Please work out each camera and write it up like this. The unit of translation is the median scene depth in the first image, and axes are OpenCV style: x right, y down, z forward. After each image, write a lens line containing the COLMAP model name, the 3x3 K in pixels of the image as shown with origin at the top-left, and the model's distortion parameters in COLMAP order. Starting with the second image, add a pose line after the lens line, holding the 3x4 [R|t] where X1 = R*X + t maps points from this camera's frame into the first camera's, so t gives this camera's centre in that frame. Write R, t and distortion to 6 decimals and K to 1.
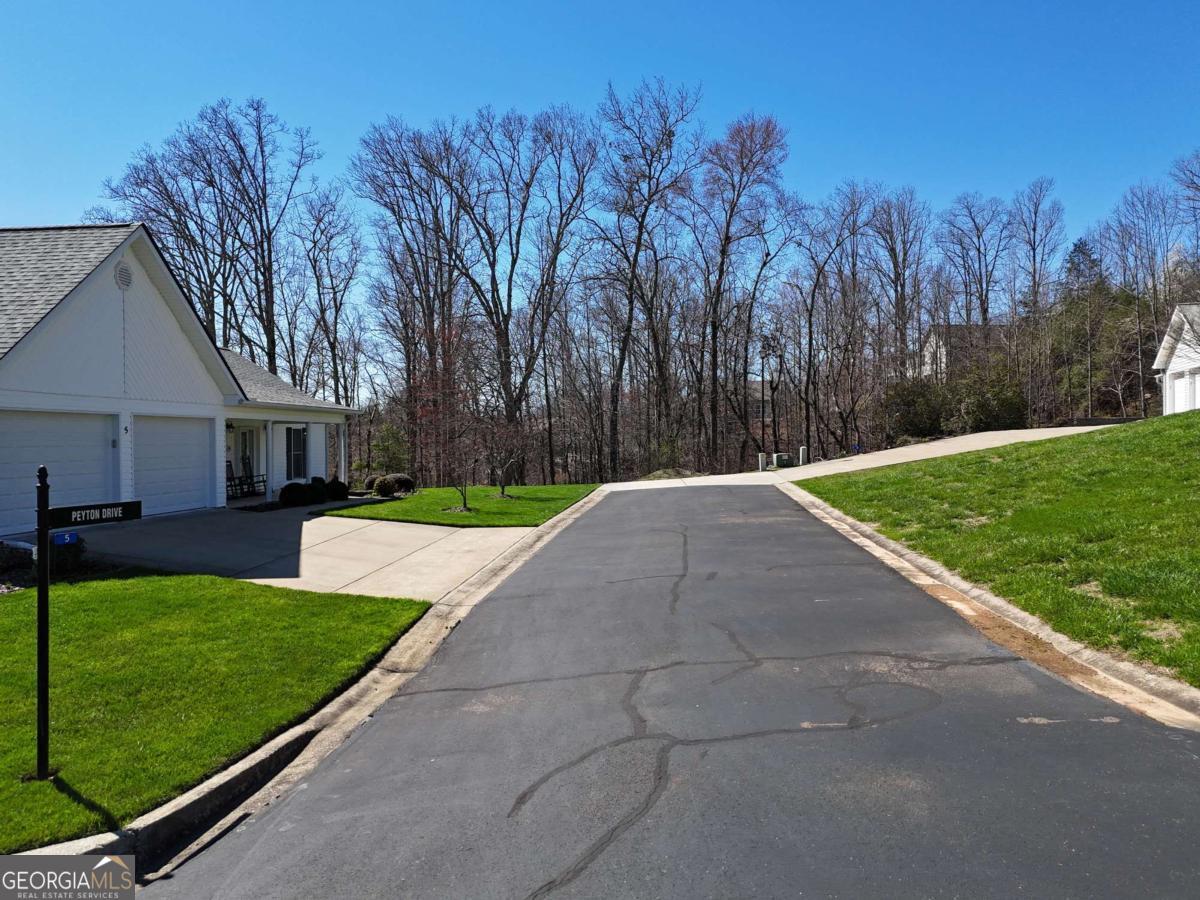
lens RADIAL K [[848.9, 0, 598.8], [0, 848.9, 445.5], [0, 0, 1]] dist [0.041942, -0.013824]
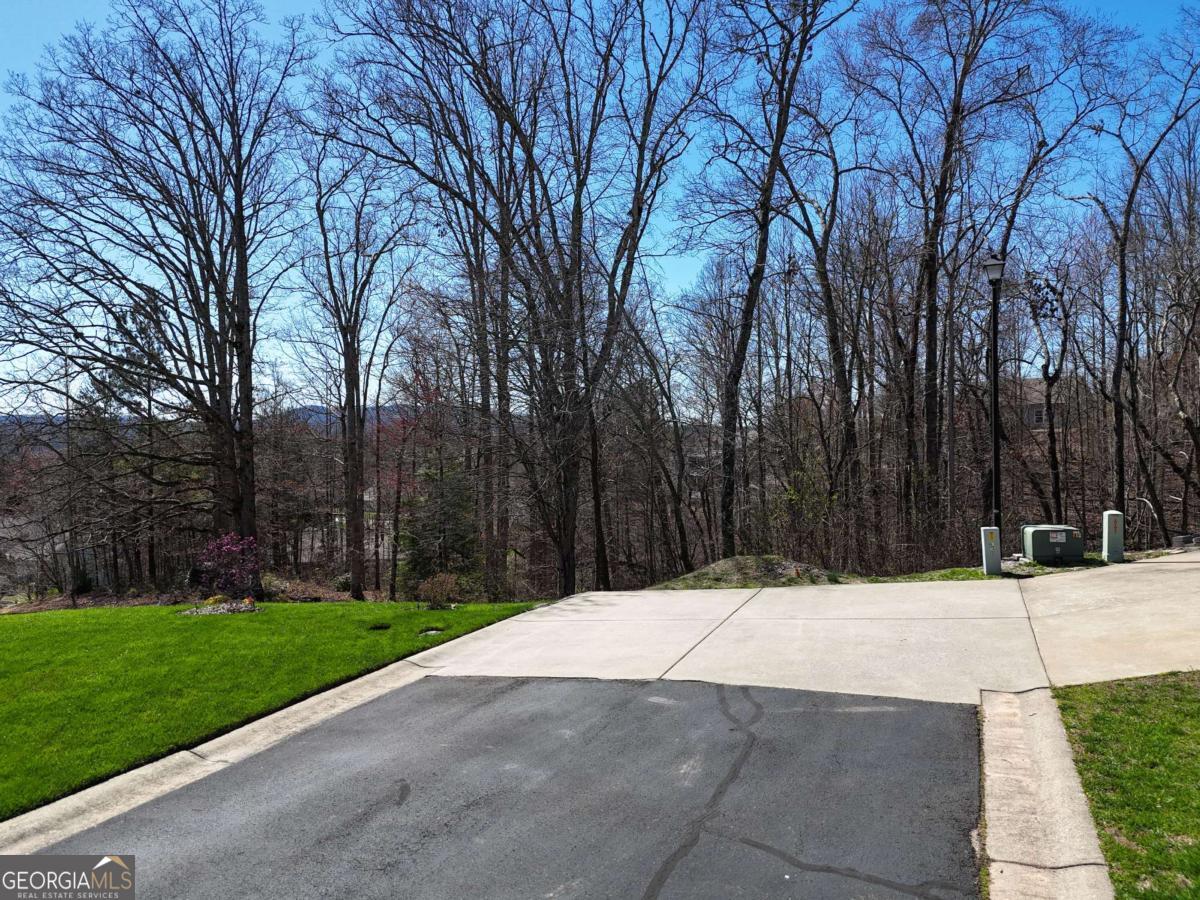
lens RADIAL K [[848.9, 0, 602.3], [0, 848.9, 454.0], [0, 0, 1]] dist [0.041942, -0.013824]
pose [[0.956582, 0.003533, -0.291443, 0.085527], [-0.004225, 0.999990, -0.001745, -0.013654], [0.291434, 0.002900, 0.956587, 0.361044]]
